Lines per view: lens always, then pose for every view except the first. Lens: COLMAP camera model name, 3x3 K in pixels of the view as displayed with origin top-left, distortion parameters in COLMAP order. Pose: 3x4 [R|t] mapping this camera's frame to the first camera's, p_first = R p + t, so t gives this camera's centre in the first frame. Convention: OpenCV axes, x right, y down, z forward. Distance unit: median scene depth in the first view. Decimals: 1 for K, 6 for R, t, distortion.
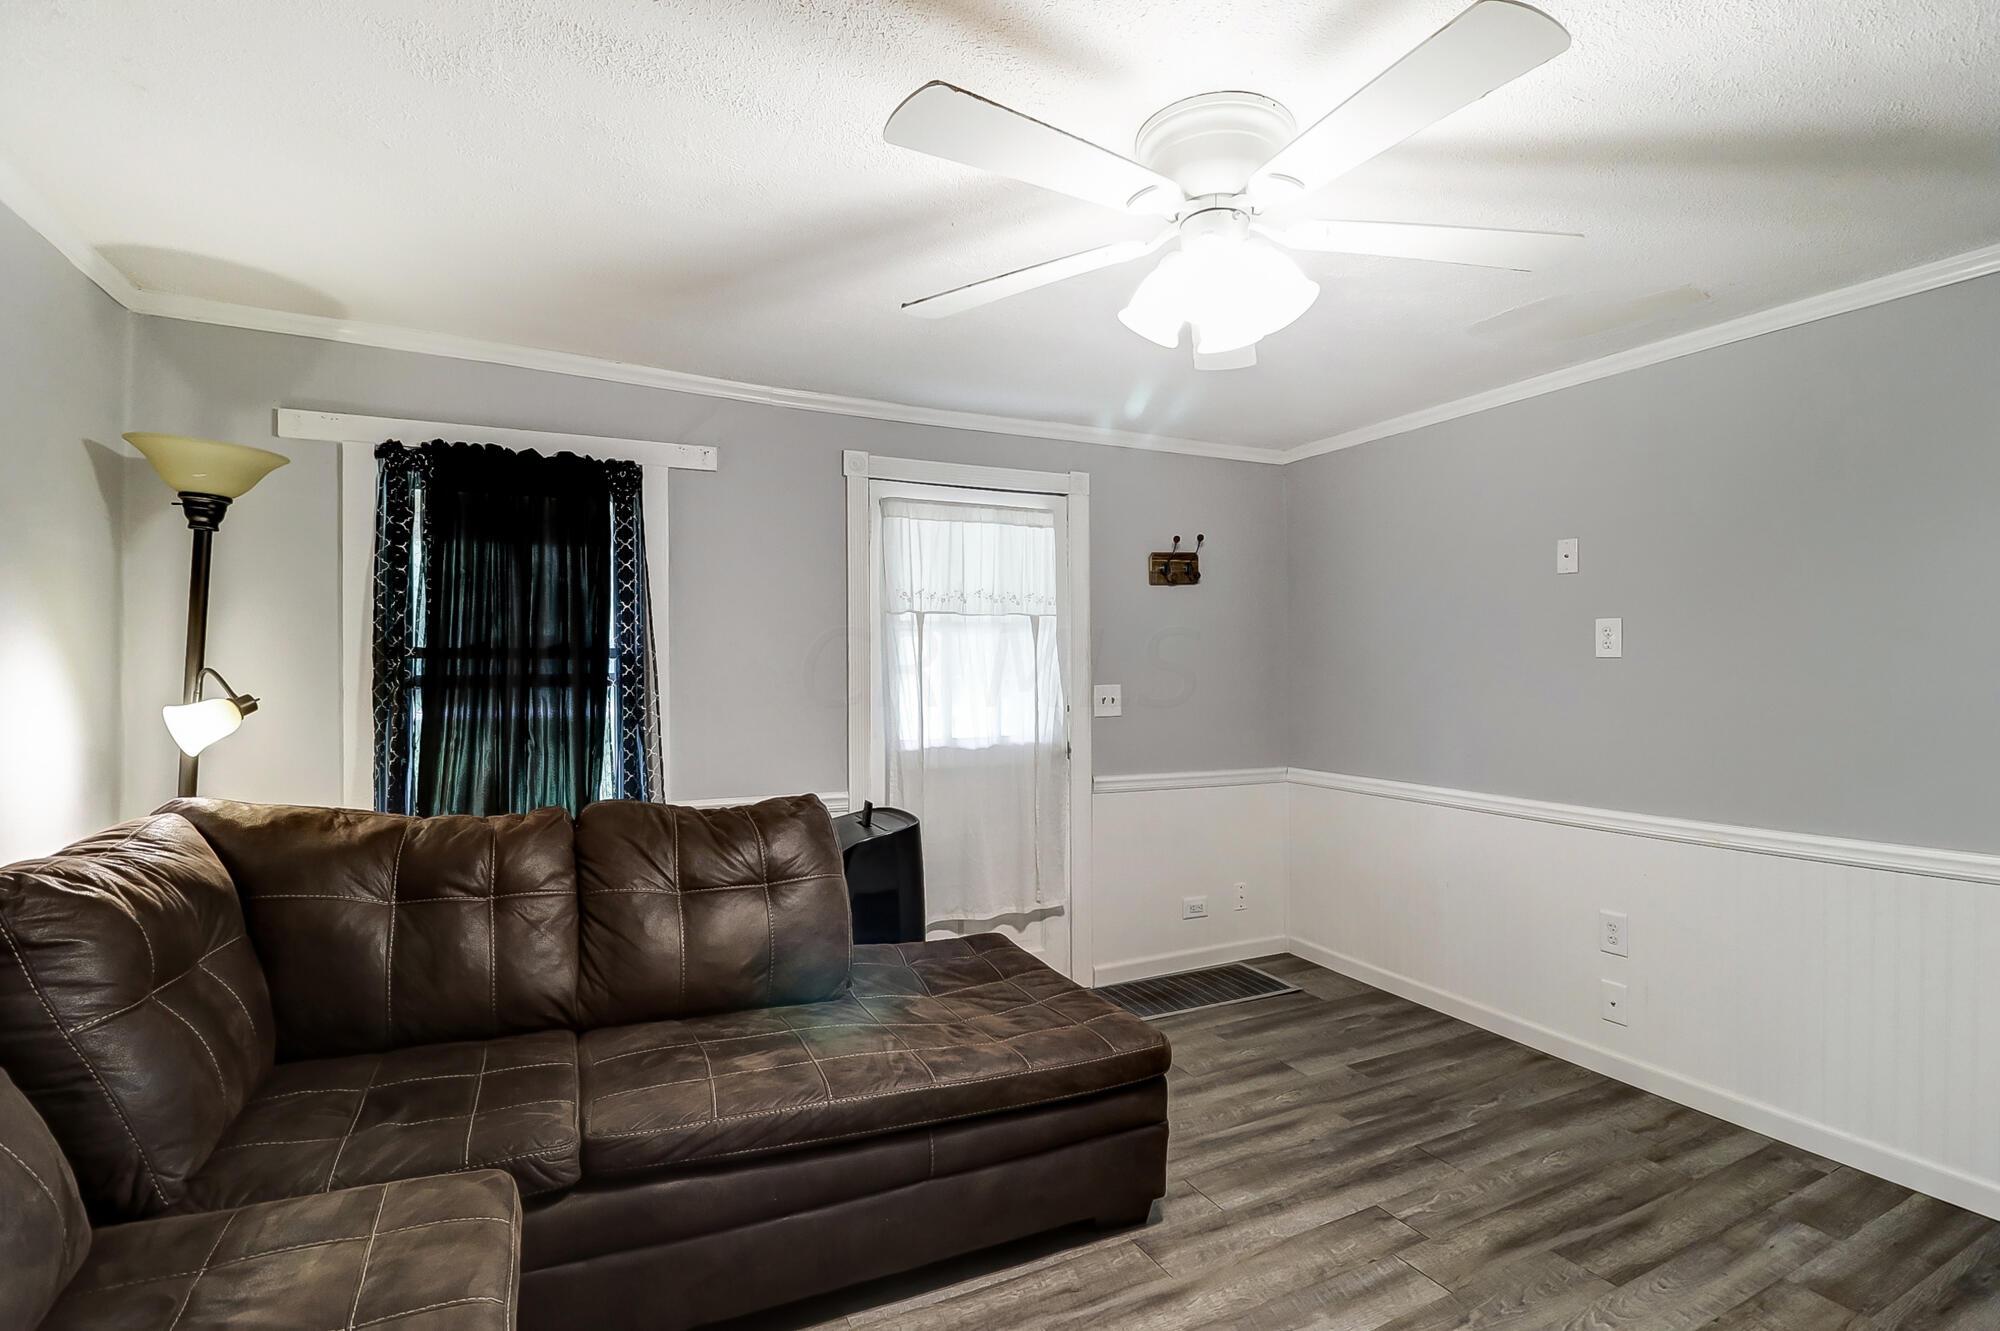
lens RADIAL K [[956.6, 0, 1005.3], [0, 956.6, 676.9], [0, 0, 1]] dist [0.016261, -0.010943]
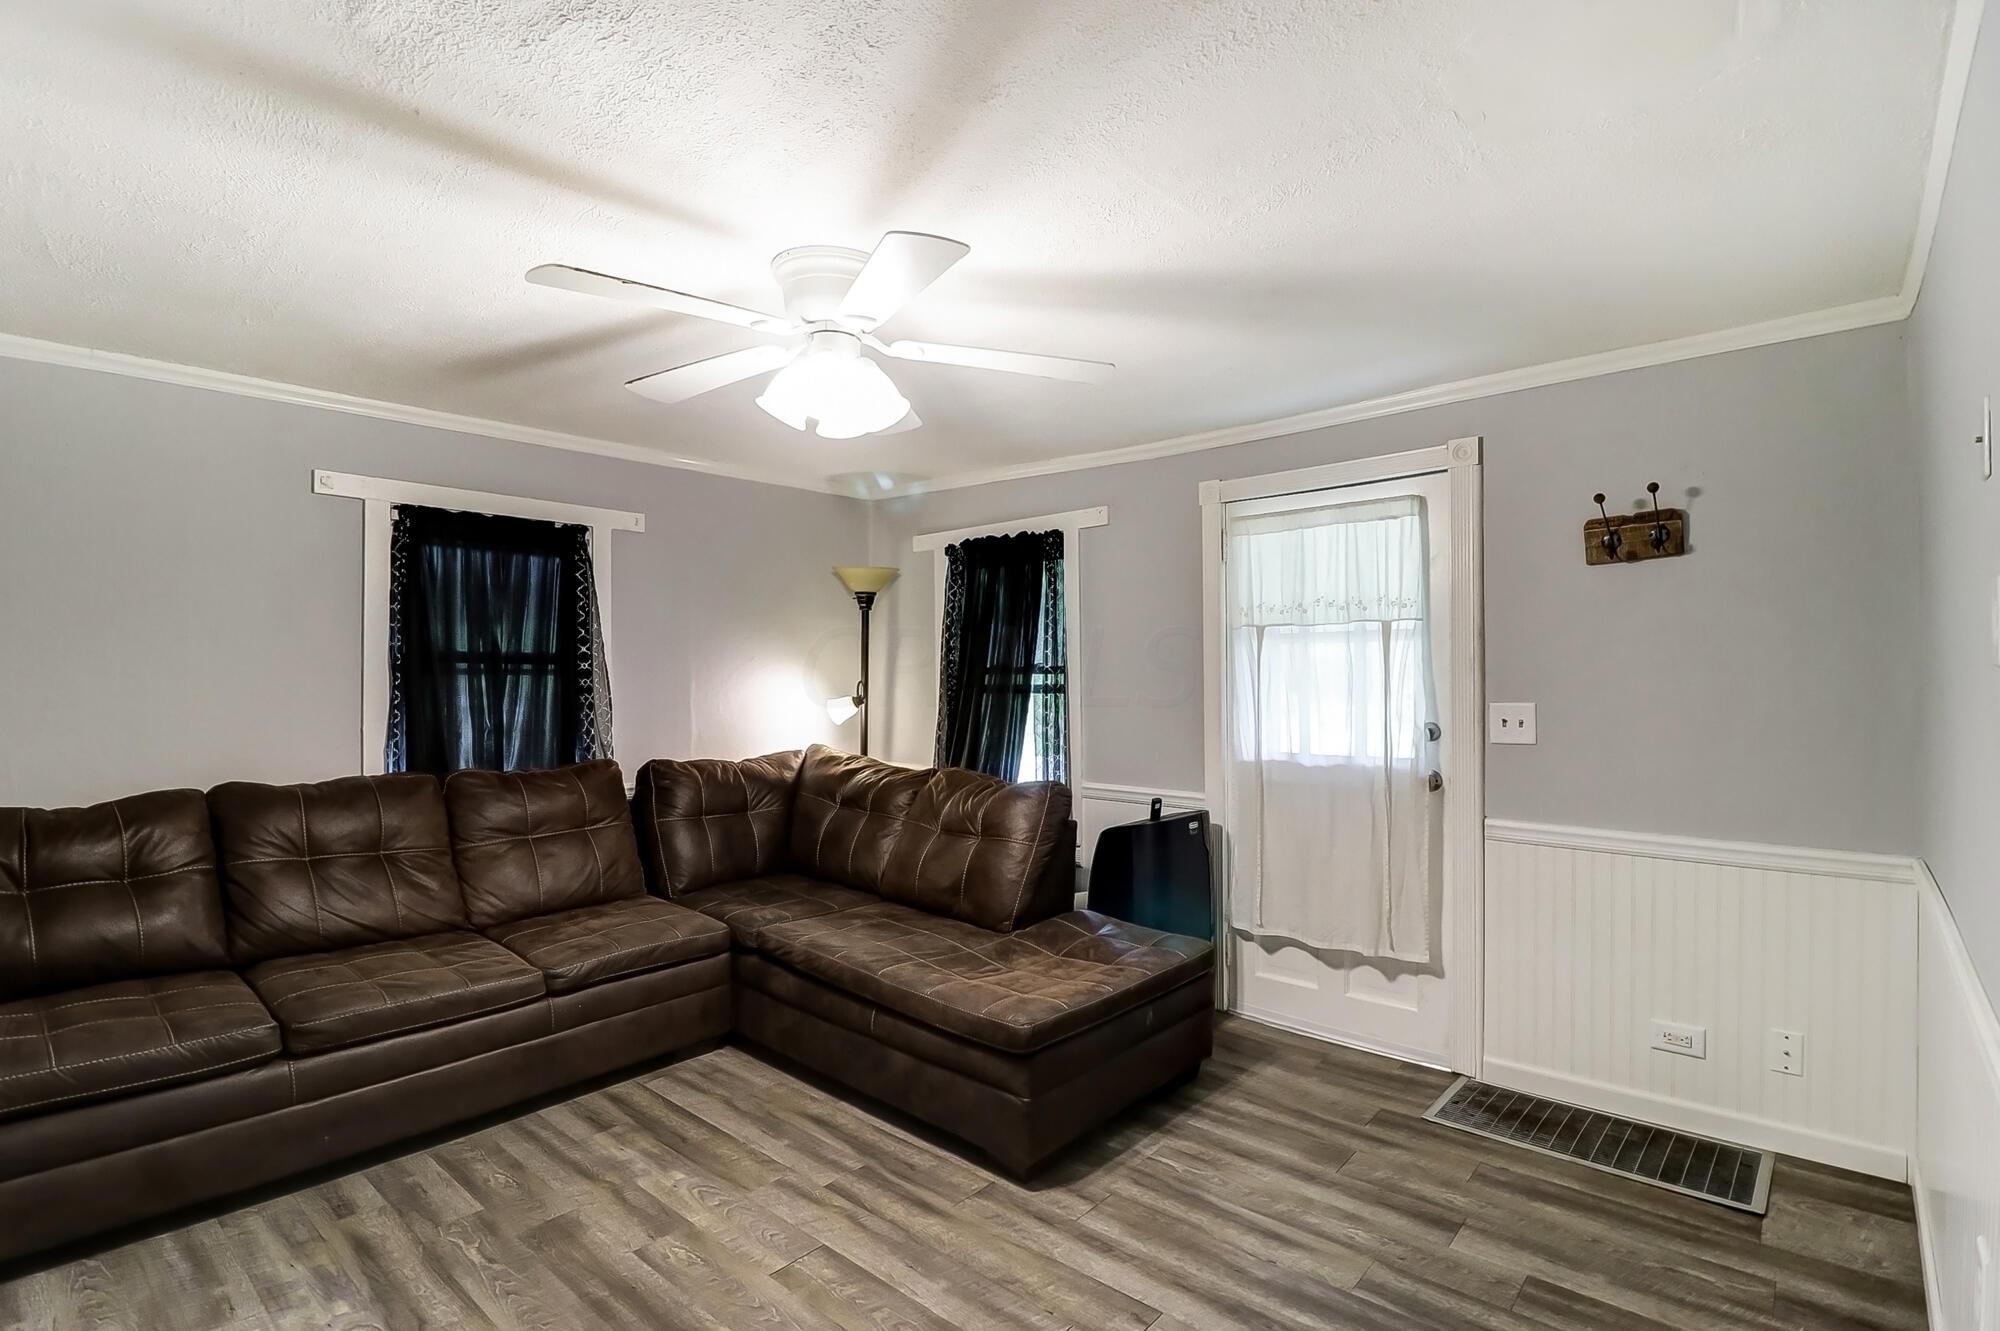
lens RADIAL K [[956.6, 0, 1012.6], [0, 956.6, 697.3], [0, 0, 1]] dist [0.016261, -0.010943]
pose [[0.378037, 0.022308, -0.925522, 0.772698], [-0.003110, 0.999735, 0.022826, -0.014377], [0.925785, -0.005751, 0.378006, 0.380870]]
